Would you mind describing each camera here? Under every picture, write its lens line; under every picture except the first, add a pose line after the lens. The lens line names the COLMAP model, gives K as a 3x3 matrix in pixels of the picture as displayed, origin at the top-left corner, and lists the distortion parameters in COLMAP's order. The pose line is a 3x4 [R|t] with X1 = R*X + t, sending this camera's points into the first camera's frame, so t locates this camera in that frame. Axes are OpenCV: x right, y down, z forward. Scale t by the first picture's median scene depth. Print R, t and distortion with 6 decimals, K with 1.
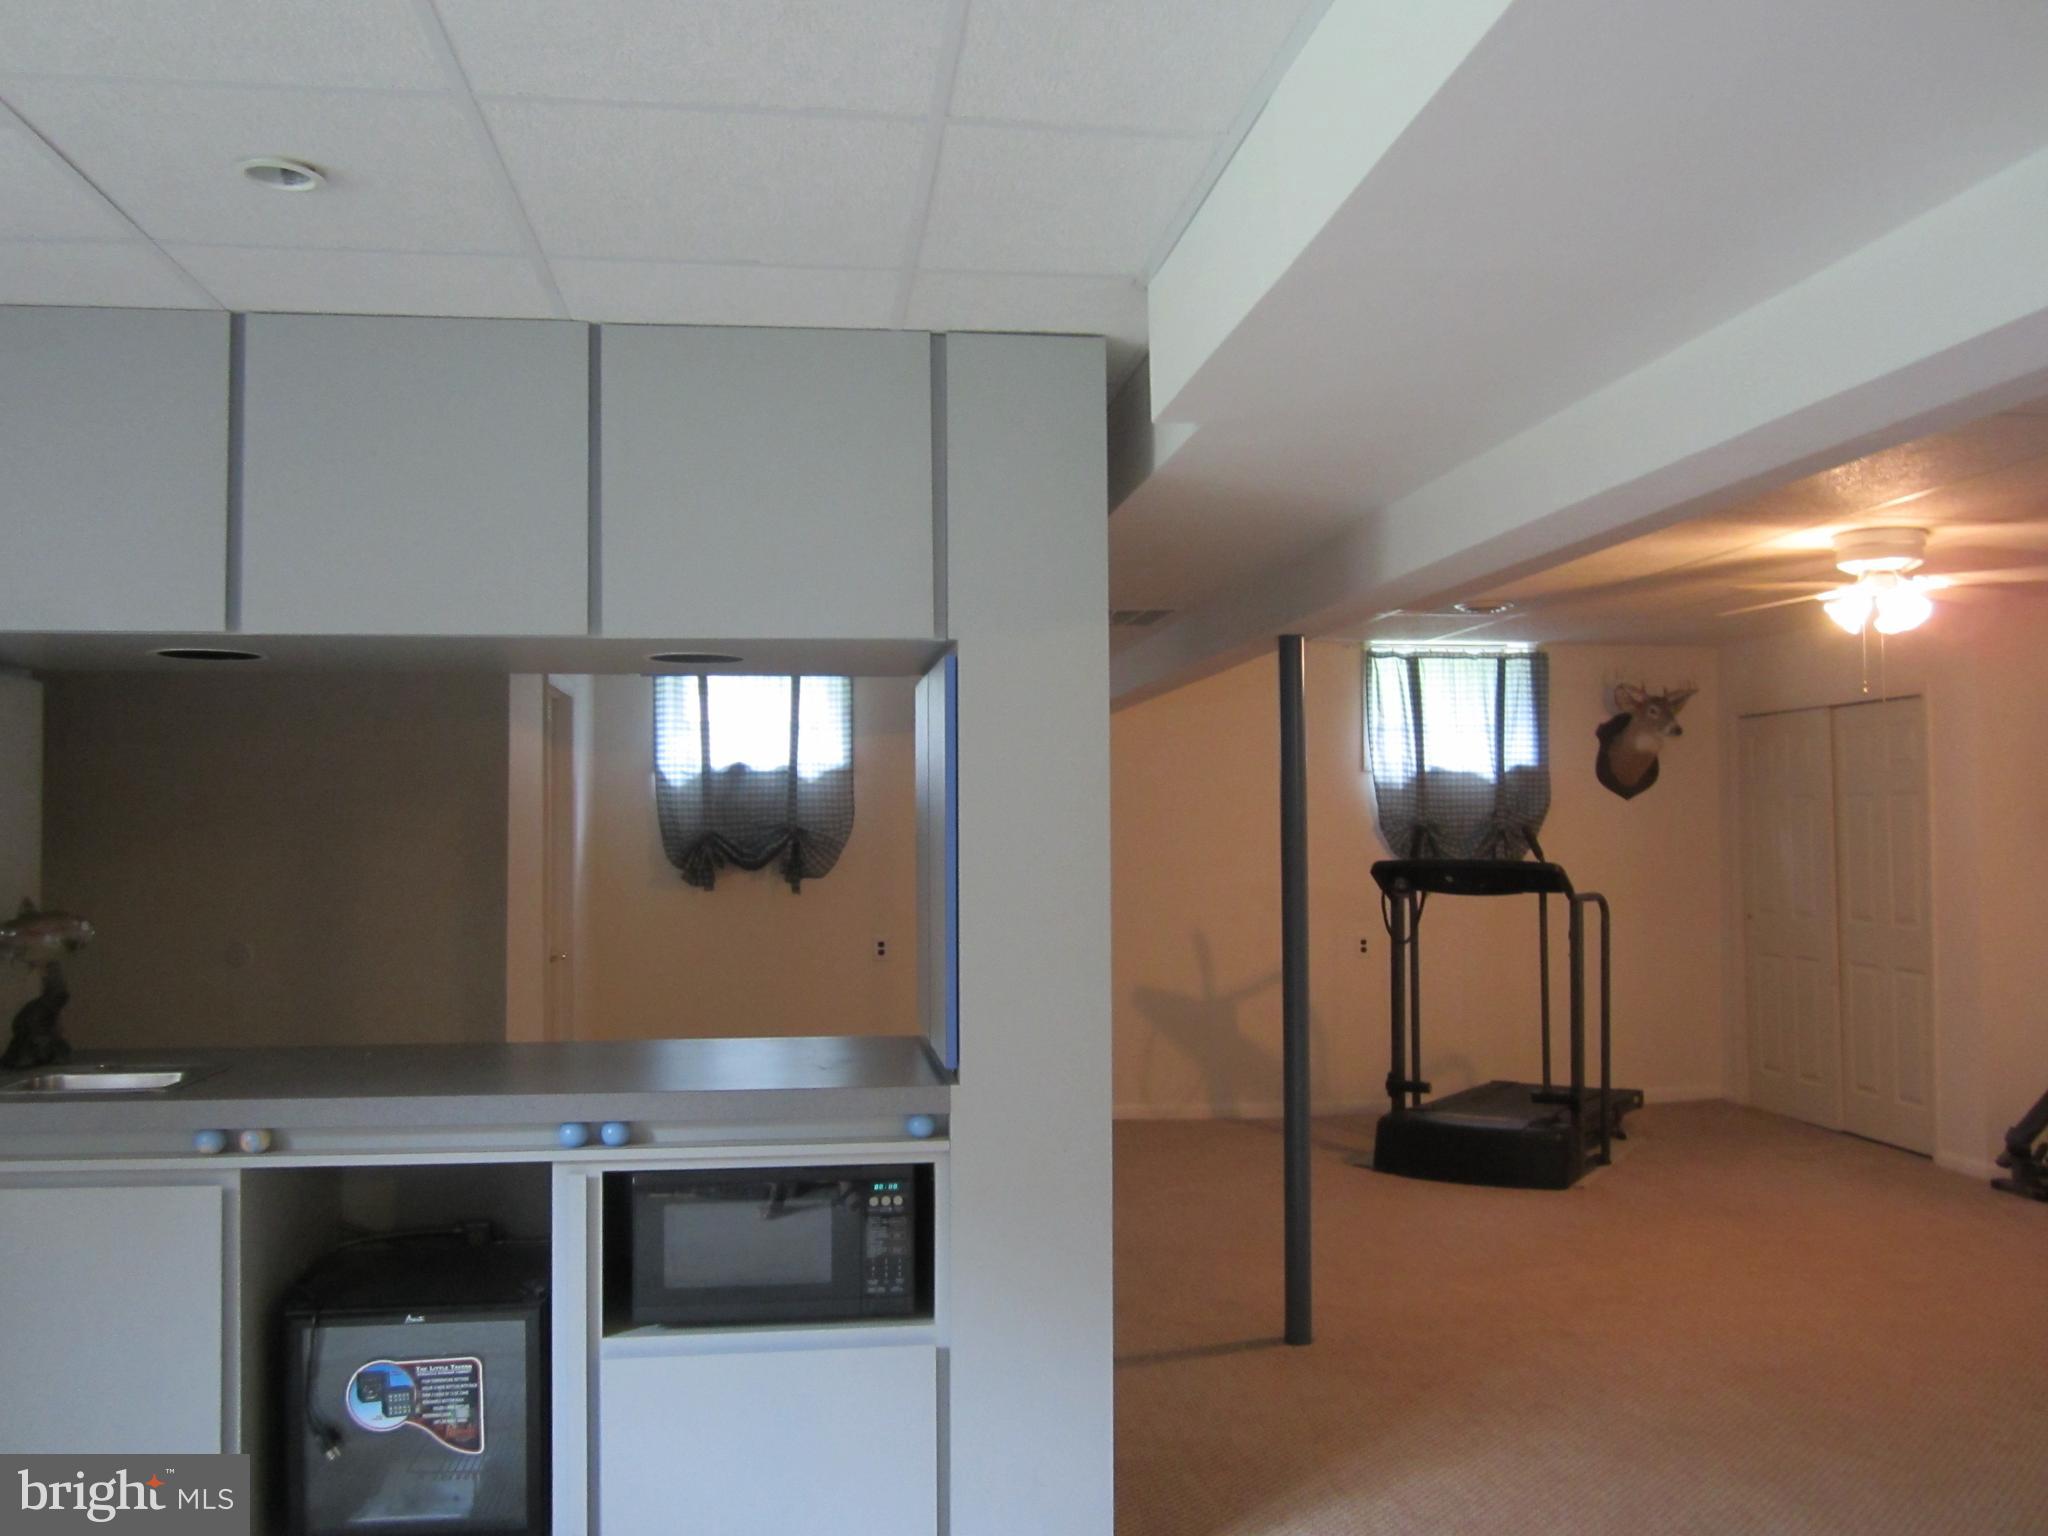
lens RADIAL K [[1701.1, 0, 1024.0], [0, 1701.1, 767.8], [0, 0, 1]] dist [-0.016248, -0.004632]
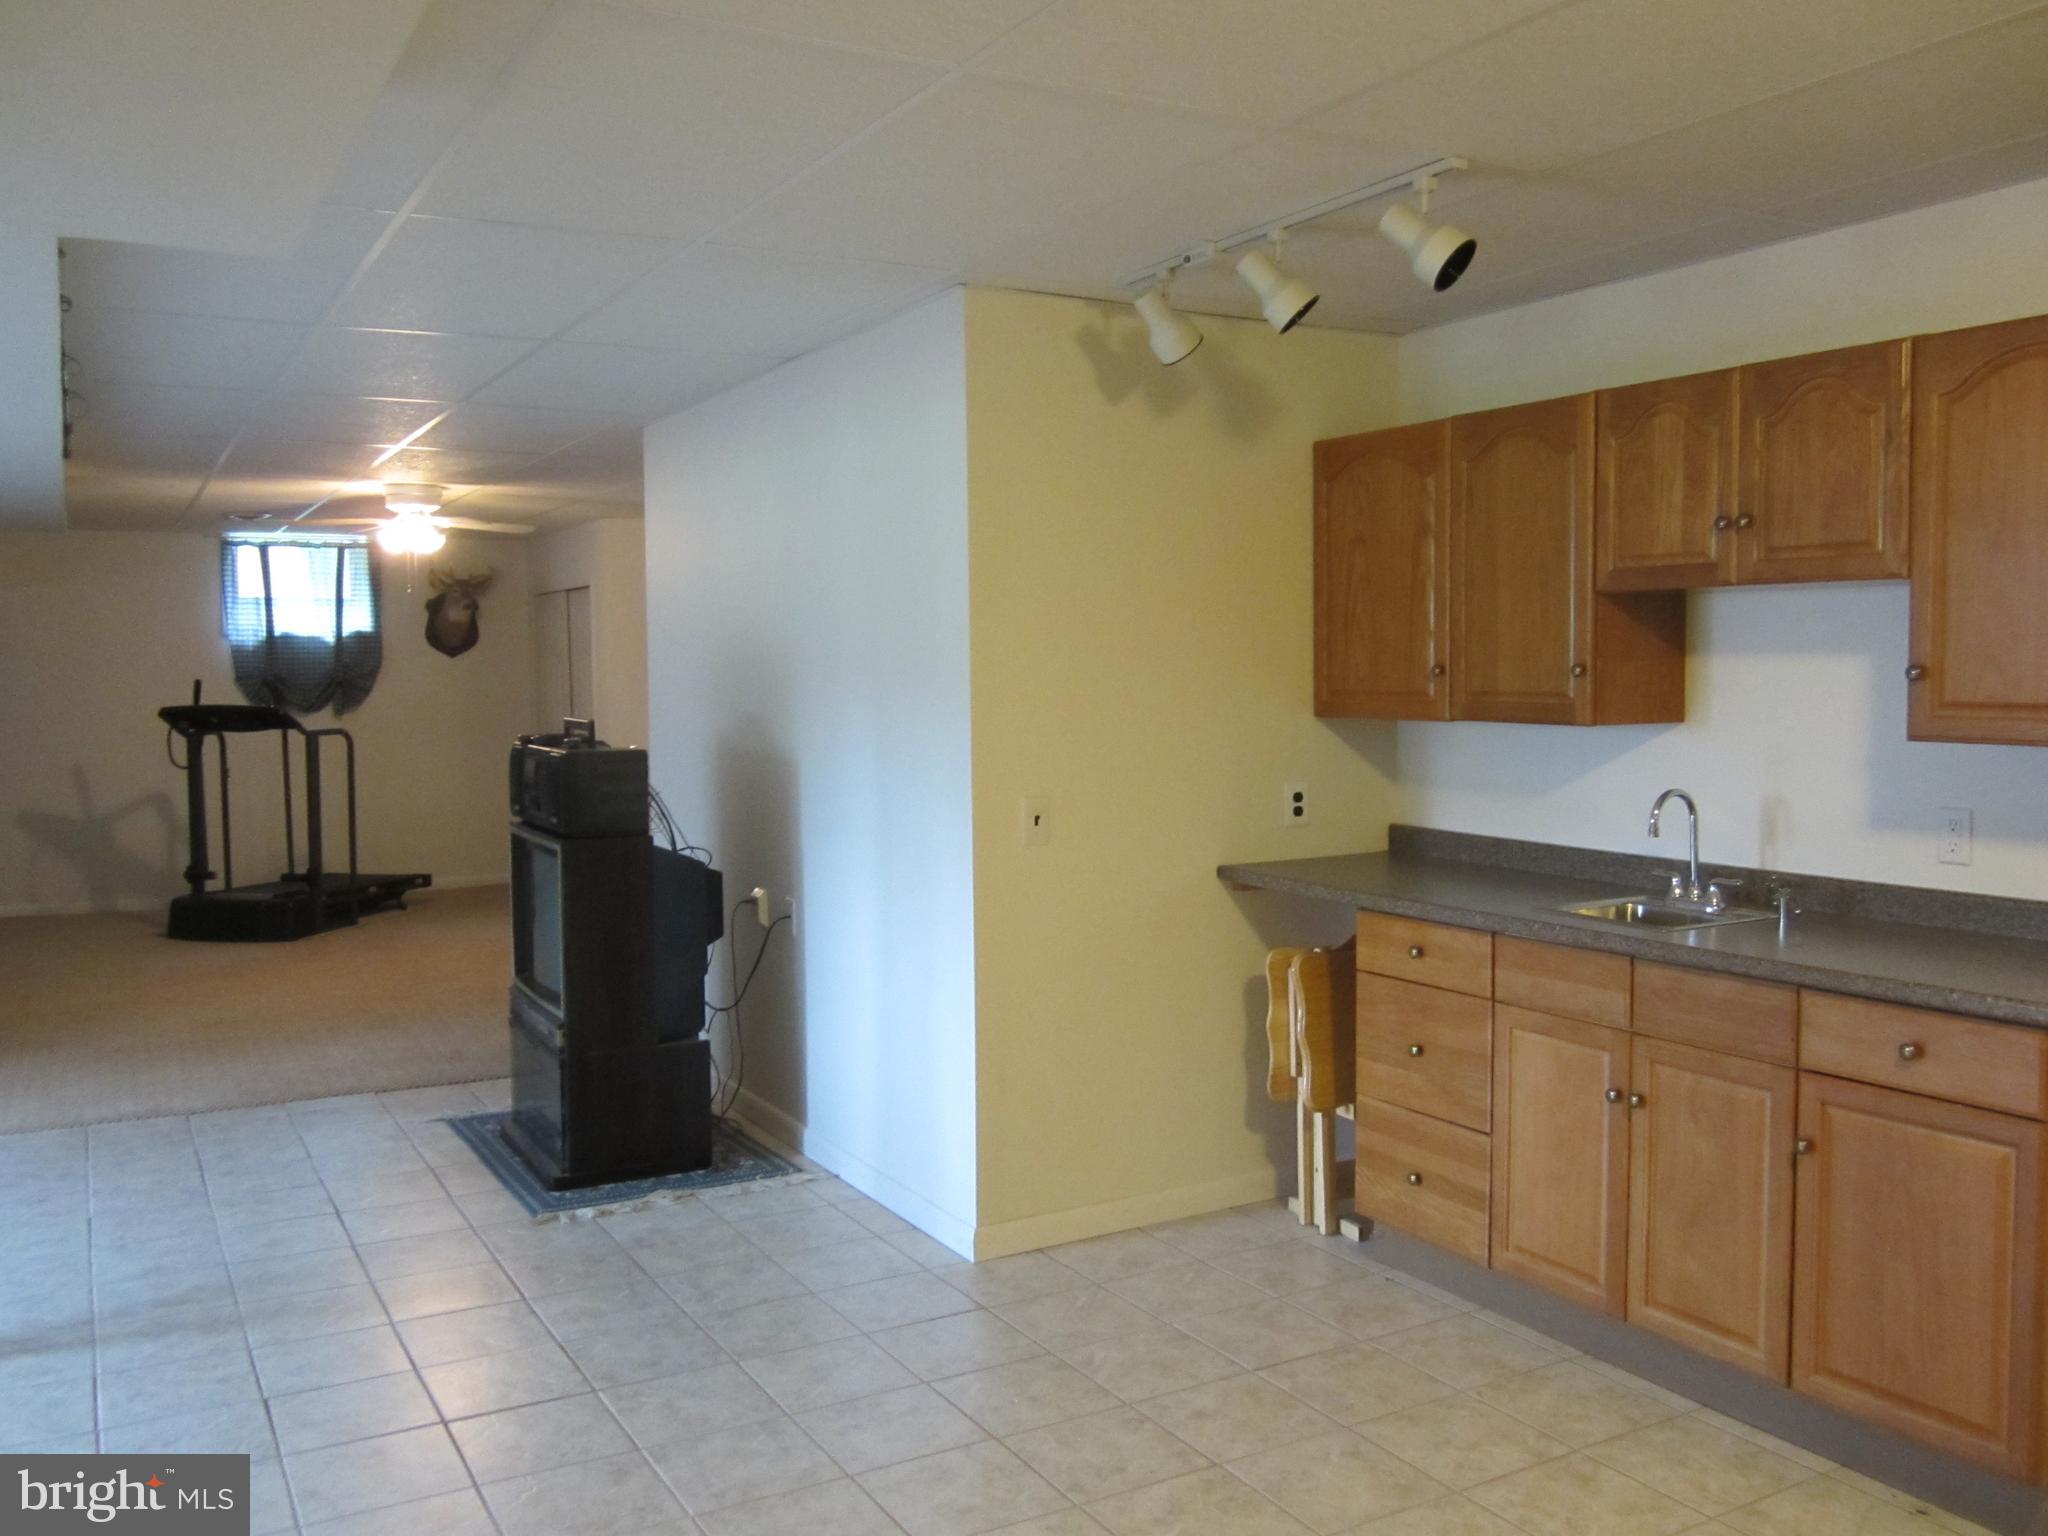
lens RADIAL K [[1701.1, 0, 1022.3], [0, 1701.1, 771.6], [0, 0, 1]] dist [-0.016248, -0.004632]
pose [[0.933041, -0.023827, 0.358979, 0.300263], [-0.010298, 0.995627, 0.092848, -0.020534], [-0.359621, -0.090328, 0.928716, -0.393443]]
